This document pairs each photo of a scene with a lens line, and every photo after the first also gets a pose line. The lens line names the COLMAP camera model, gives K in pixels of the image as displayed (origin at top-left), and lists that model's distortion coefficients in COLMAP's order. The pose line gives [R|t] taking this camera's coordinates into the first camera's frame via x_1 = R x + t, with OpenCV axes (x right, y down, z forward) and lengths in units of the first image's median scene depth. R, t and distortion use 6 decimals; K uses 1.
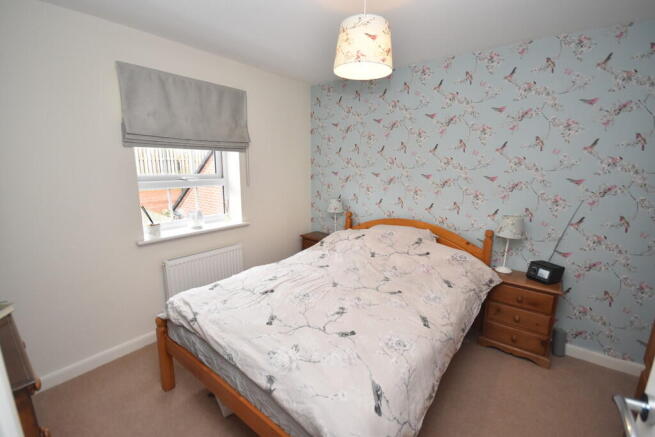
lens RADIAL K [[287.4, 0, 327.5], [0, 287.4, 218.5], [0, 0, 1]] dist [-0.001035, -0.000930]
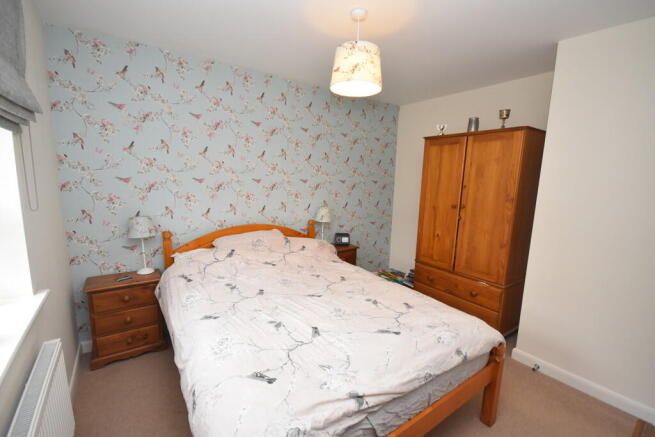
lens RADIAL K [[287.4, 0, 327.5], [0, 287.4, 218.5], [0, 0, 1]] dist [-0.001035, -0.000930]
pose [[0.284100, -0.153689, 0.946397, -0.696531], [0.151221, 0.981898, 0.114059, -0.107873], [-0.946794, 0.110710, 0.302198, 0.533299]]
